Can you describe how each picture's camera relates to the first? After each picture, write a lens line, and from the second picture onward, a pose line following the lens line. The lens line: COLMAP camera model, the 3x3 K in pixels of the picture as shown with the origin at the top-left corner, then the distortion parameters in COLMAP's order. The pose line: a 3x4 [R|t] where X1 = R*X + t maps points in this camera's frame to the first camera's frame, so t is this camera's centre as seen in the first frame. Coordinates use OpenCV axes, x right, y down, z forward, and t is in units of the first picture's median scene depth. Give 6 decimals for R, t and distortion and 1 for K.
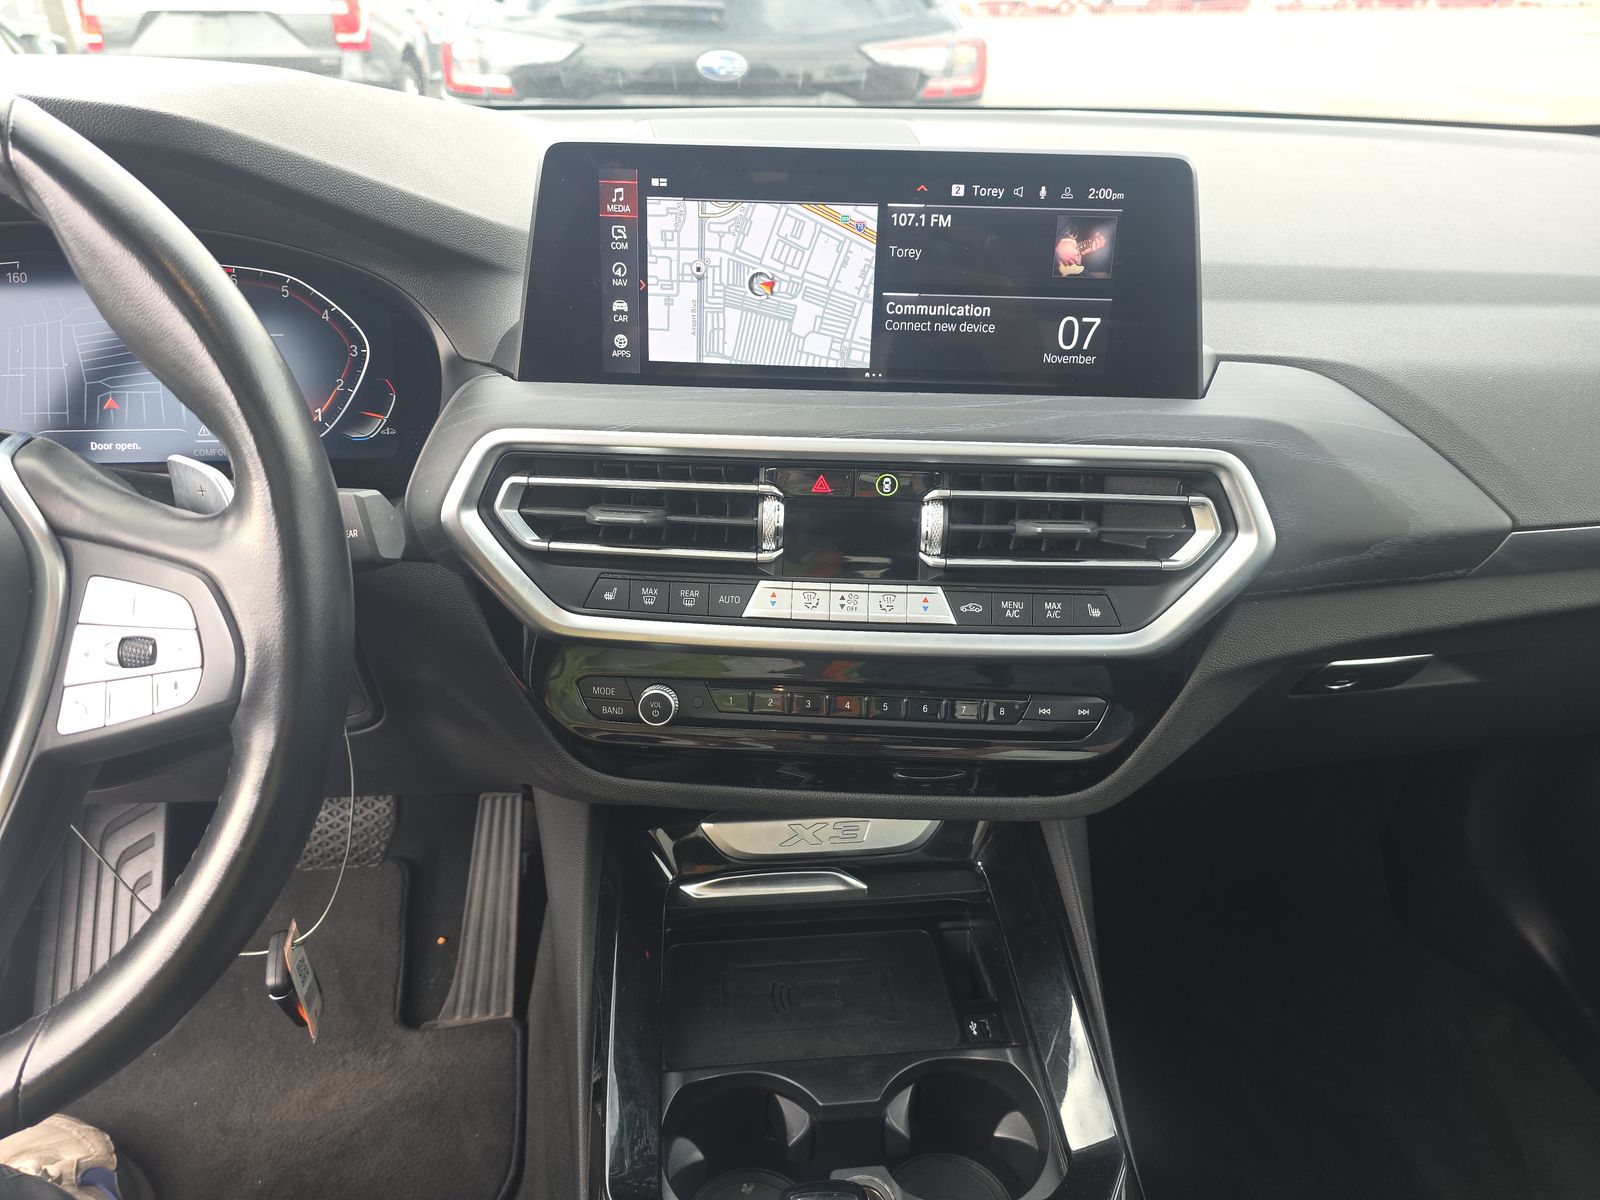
lens RADIAL K [[1074.2, 0, 795.3], [0, 1074.2, 596.3], [0, 0, 1]] dist [0.047300, -0.045791]
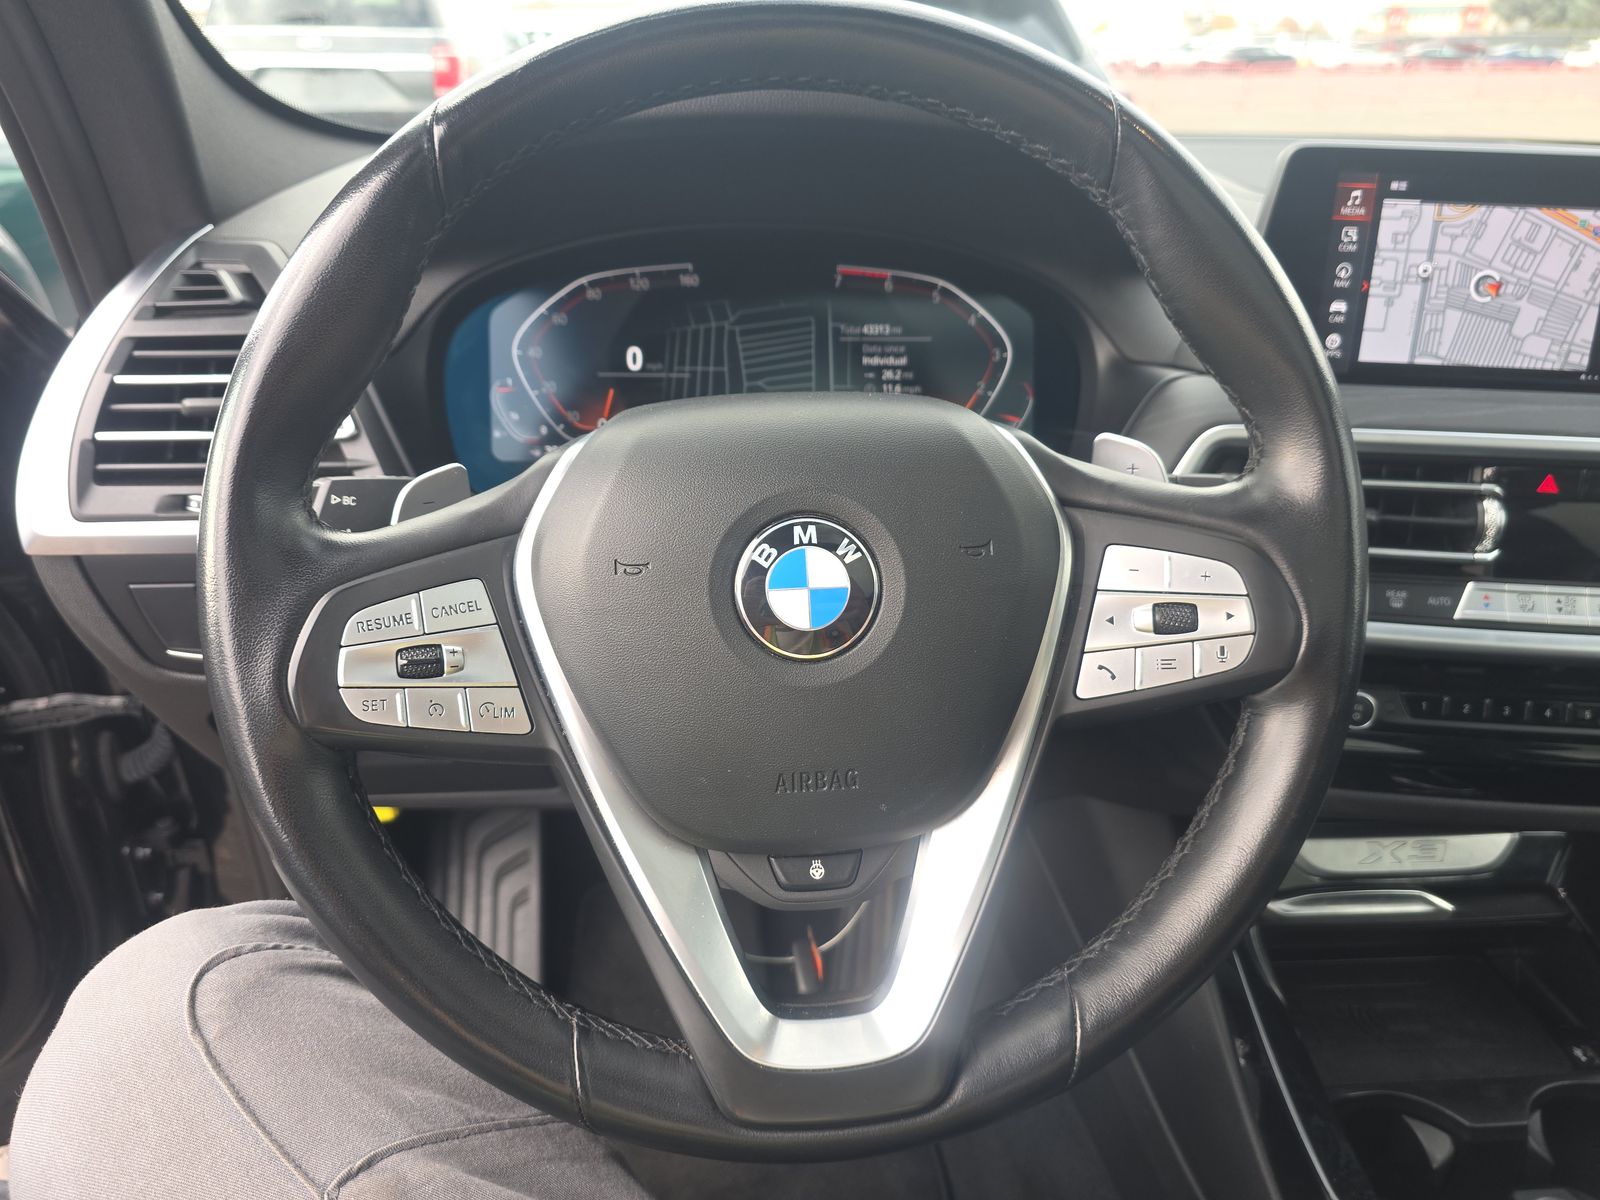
lens RADIAL K [[1074.2, 0, 785.7], [0, 1074.2, 588.5], [0, 0, 1]] dist [0.047300, -0.045791]
pose [[0.999701, 0.017823, -0.016713, -0.655697], [-0.018722, 0.998296, -0.055268, 0.059208], [0.015699, 0.055565, 0.998332, -0.005406]]
